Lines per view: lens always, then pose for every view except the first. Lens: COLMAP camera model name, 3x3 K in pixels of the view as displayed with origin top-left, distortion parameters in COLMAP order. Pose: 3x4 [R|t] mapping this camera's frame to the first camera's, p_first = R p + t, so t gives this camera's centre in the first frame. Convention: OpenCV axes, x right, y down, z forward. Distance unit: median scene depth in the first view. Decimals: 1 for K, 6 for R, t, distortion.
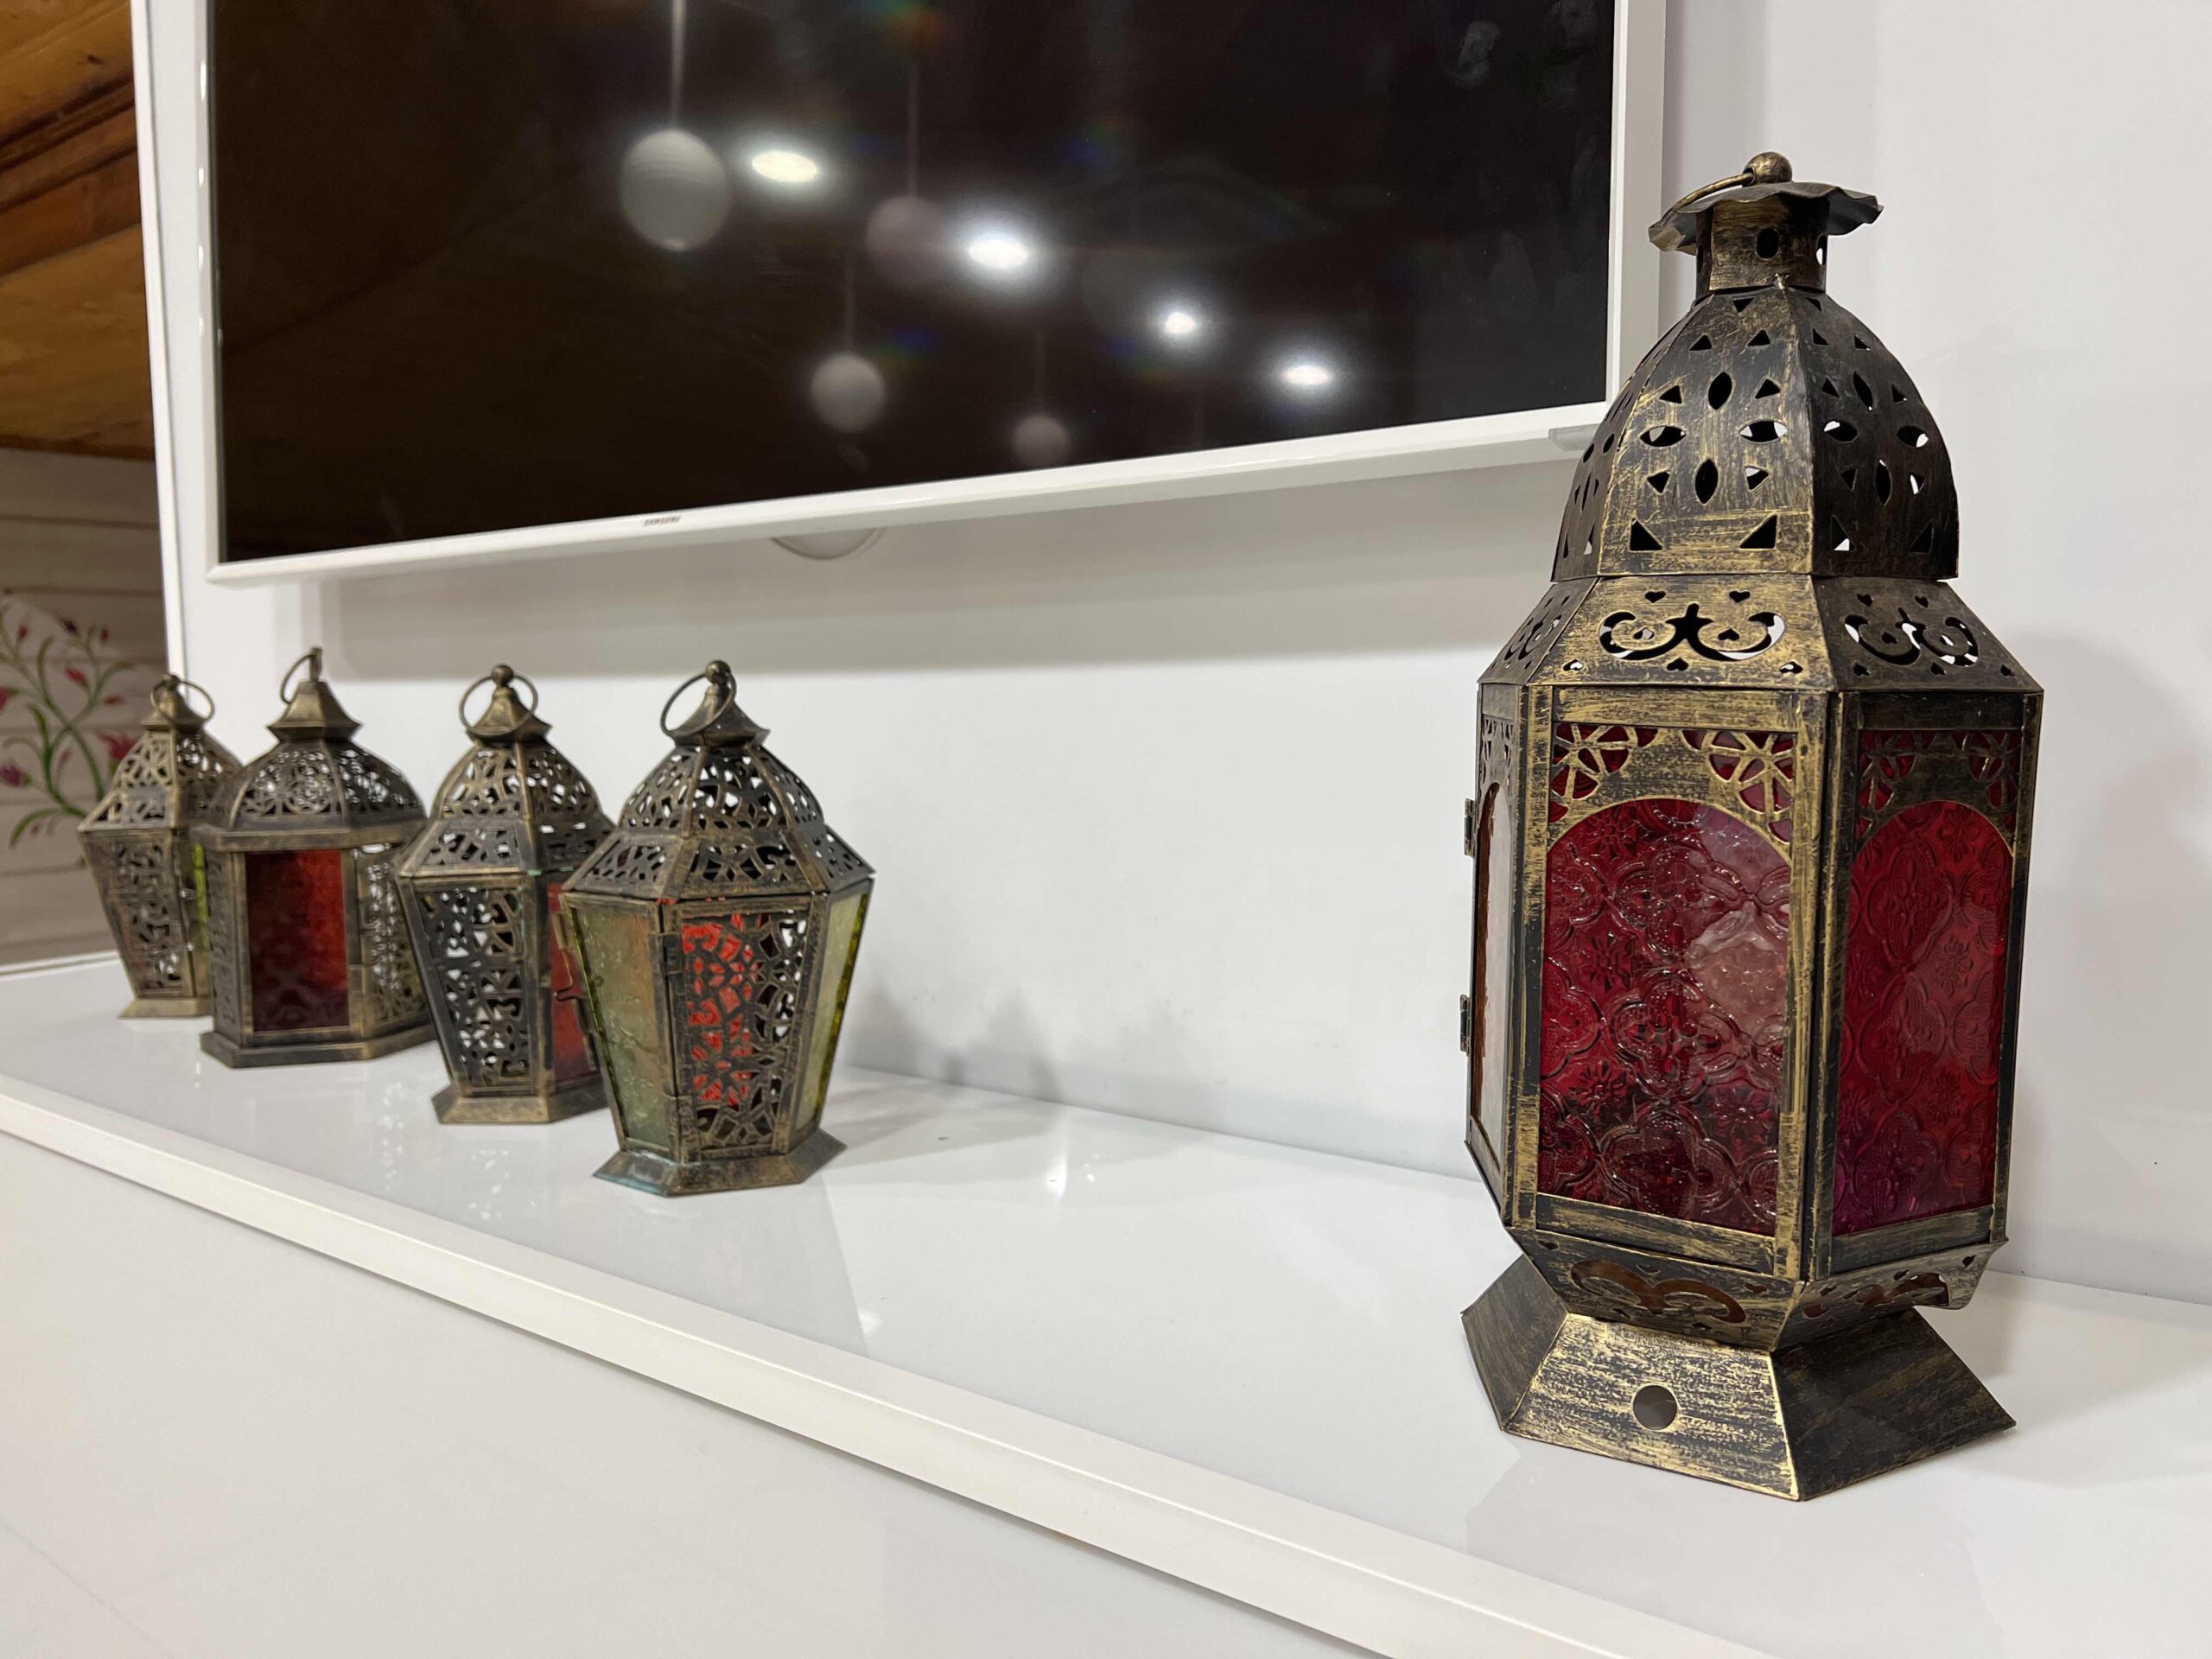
lens RADIAL K [[1642.9, 0, 1112.3], [0, 1642.9, 807.4], [0, 0, 1]] dist [0.007878, -0.032184]
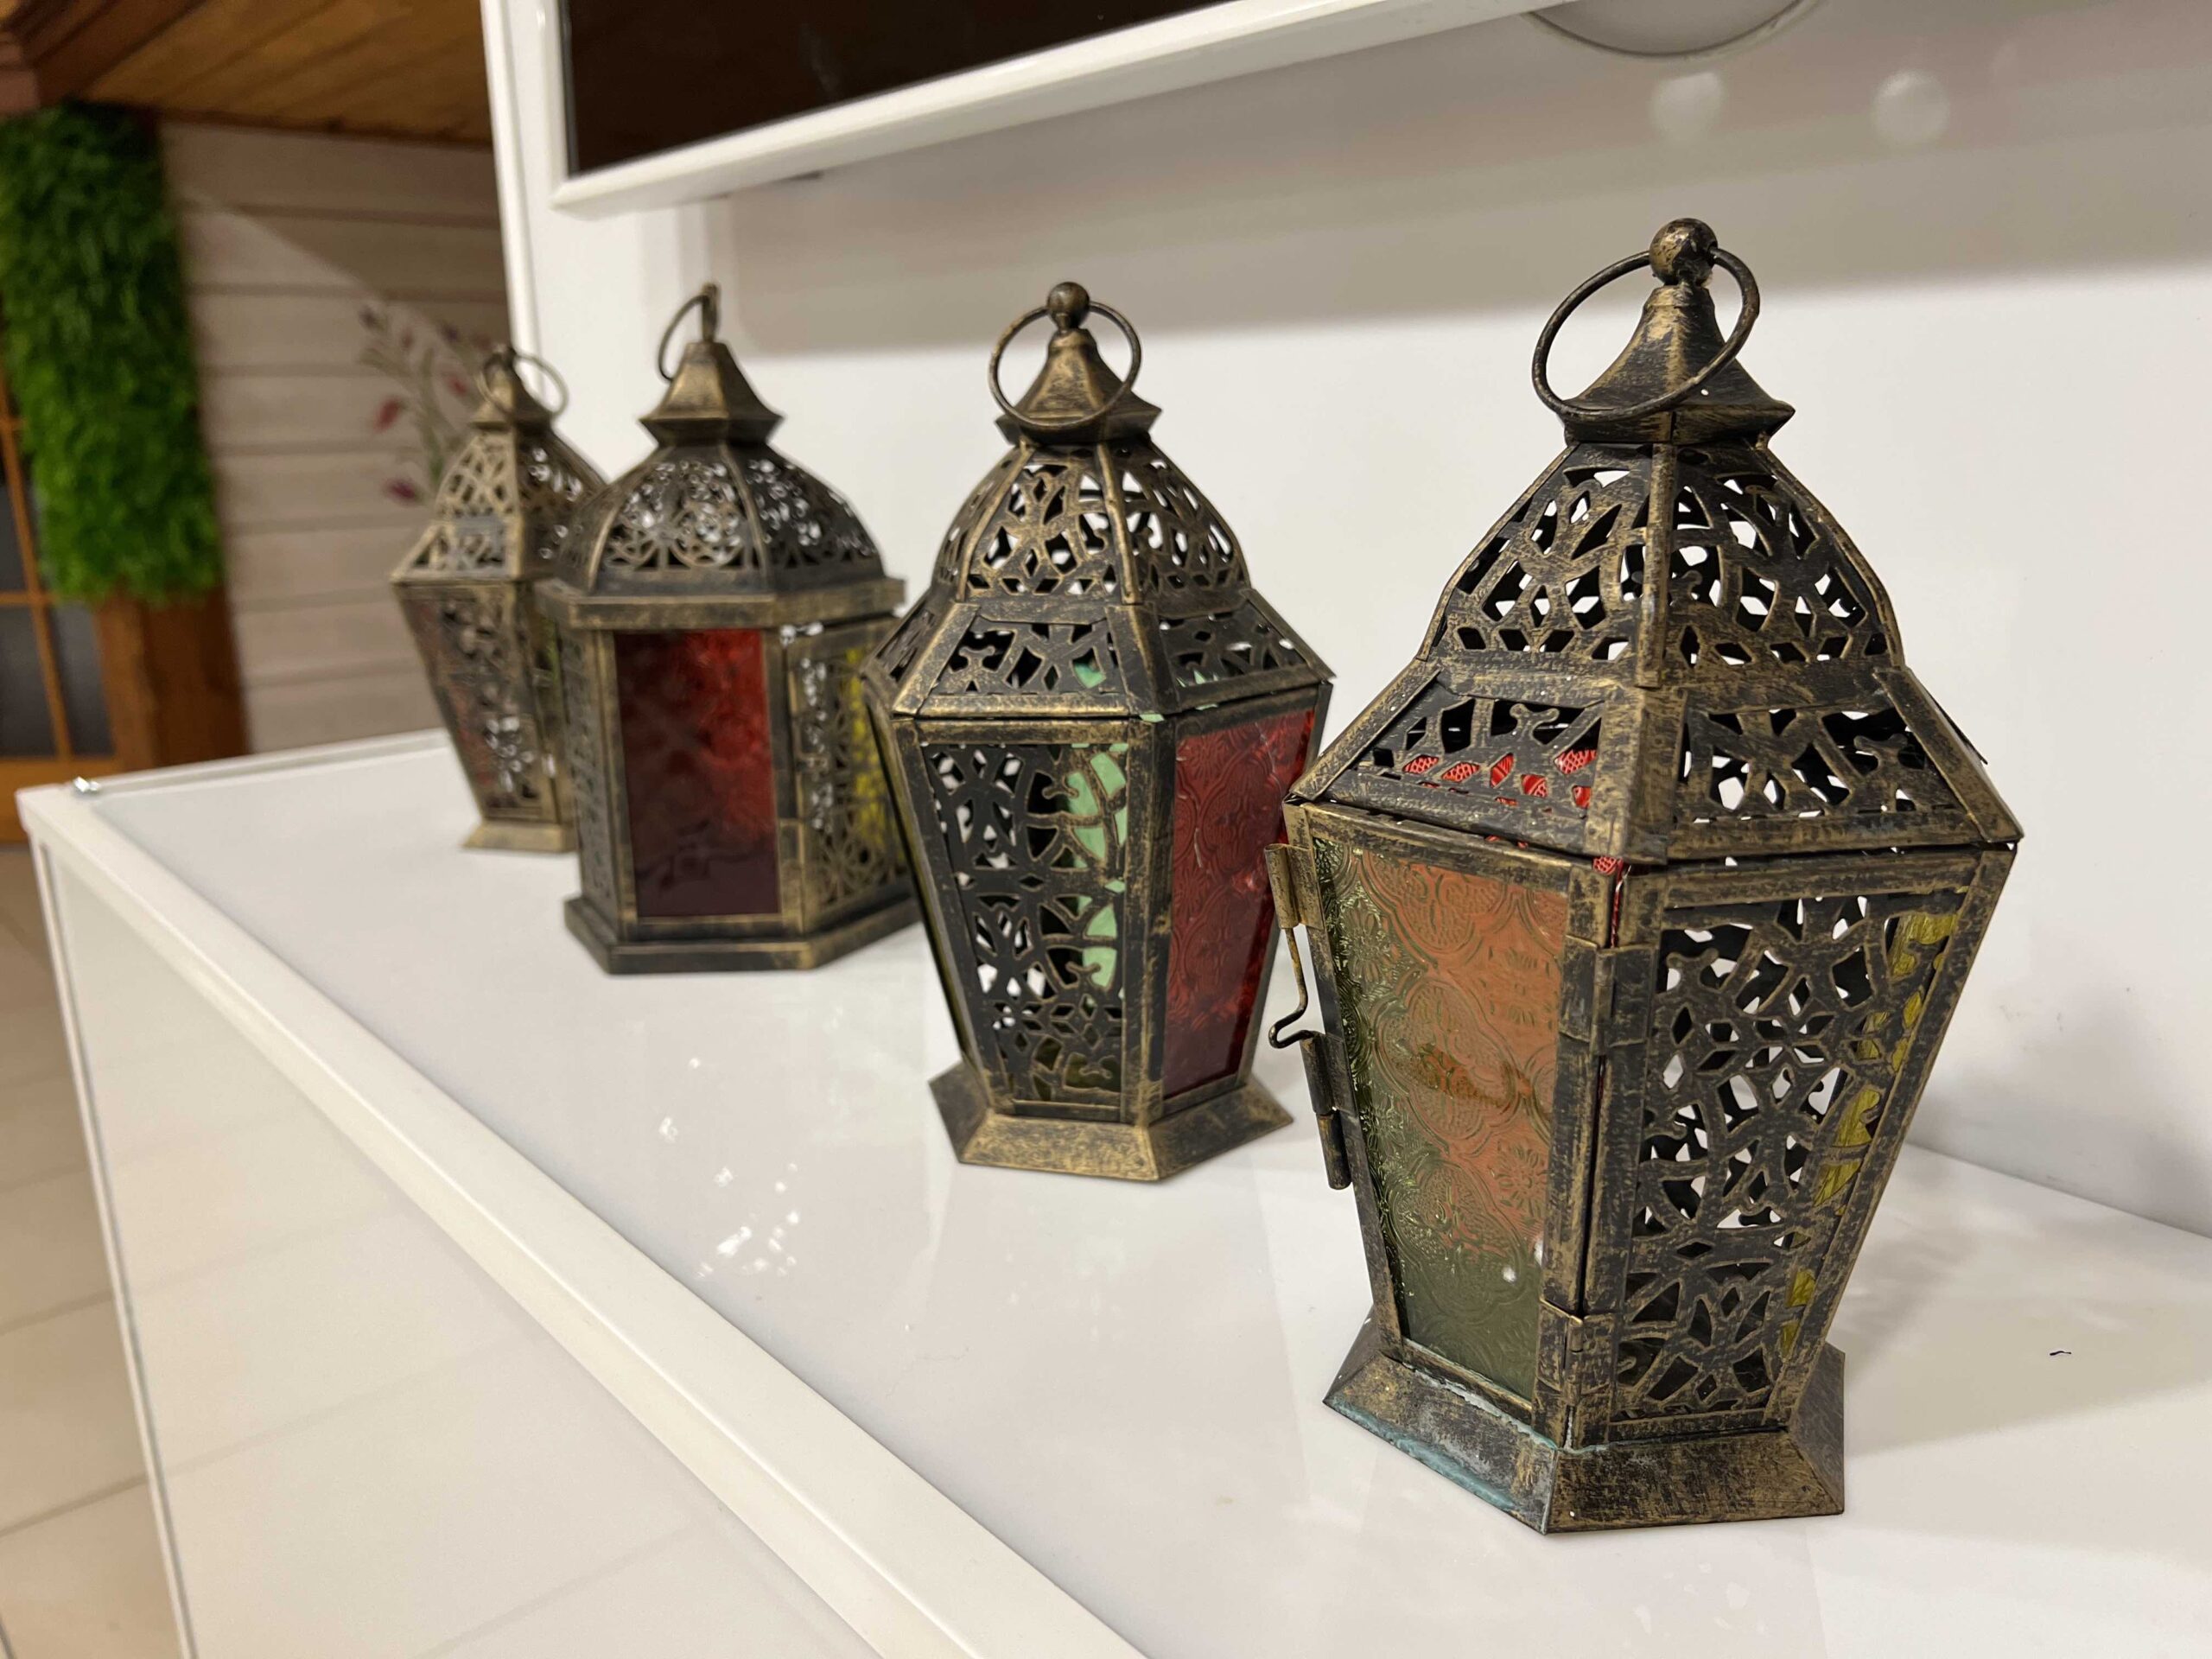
lens RADIAL K [[1642.9, 0, 1114.5], [0, 1642.9, 847.0], [0, 0, 1]] dist [0.007878, -0.032184]
pose [[0.979038, 0.052838, -0.196704, -0.226580], [-0.015149, 0.981980, 0.188376, -0.011716], [0.203112, -0.181447, 0.962197, 0.445730]]
